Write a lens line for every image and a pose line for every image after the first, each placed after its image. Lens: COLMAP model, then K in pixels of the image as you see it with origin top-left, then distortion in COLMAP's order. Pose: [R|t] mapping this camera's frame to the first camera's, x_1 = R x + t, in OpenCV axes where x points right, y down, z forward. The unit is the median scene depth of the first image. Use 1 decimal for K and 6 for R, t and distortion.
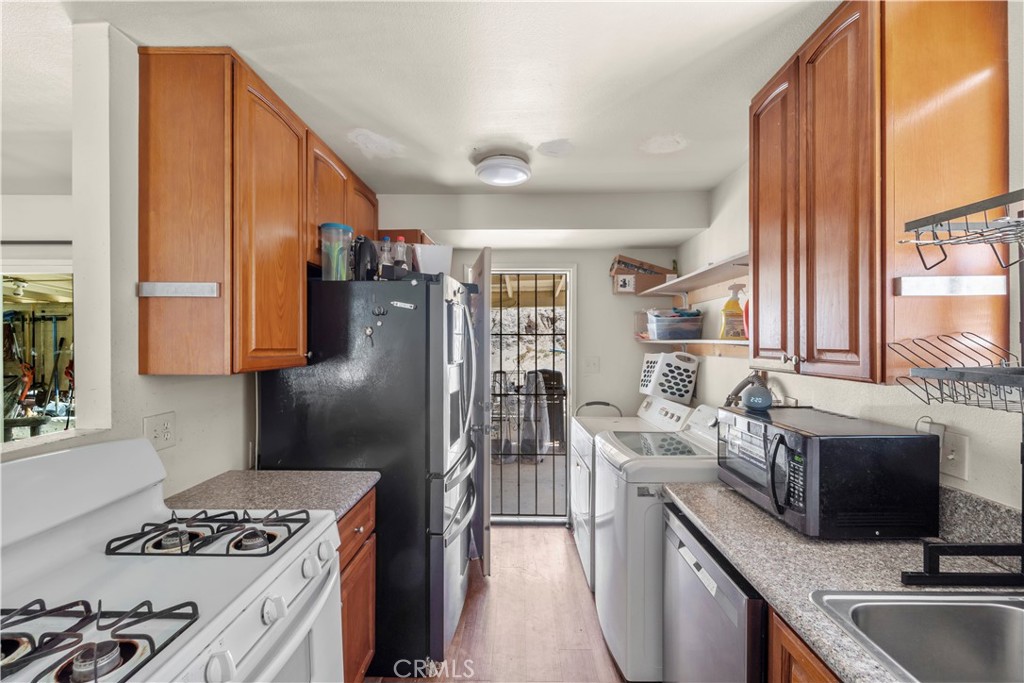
lens RADIAL K [[416.9, 0, 513.8], [0, 416.9, 341.3], [0, 0, 1]] dist [0.002193, -0.002108]
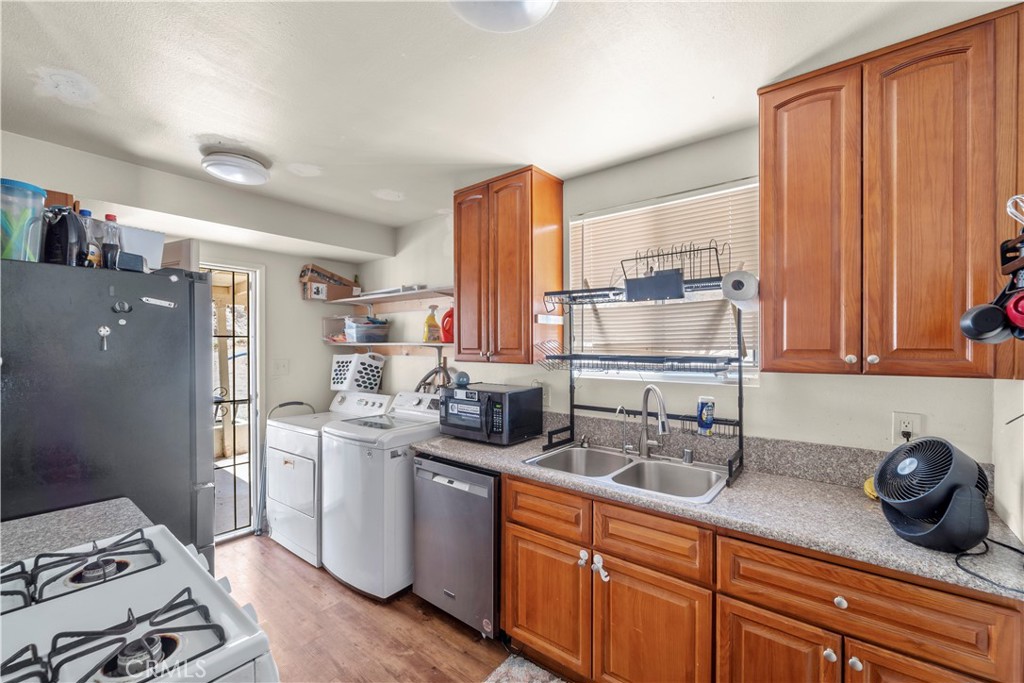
lens RADIAL K [[416.9, 0, 514.1], [0, 416.9, 345.6], [0, 0, 1]] dist [0.002193, -0.002108]
pose [[0.614192, -0.001721, 0.789155, -0.322403], [-0.000654, 0.999996, 0.002690, 0.001194], [-0.789156, -0.002169, 0.614188, -0.090178]]
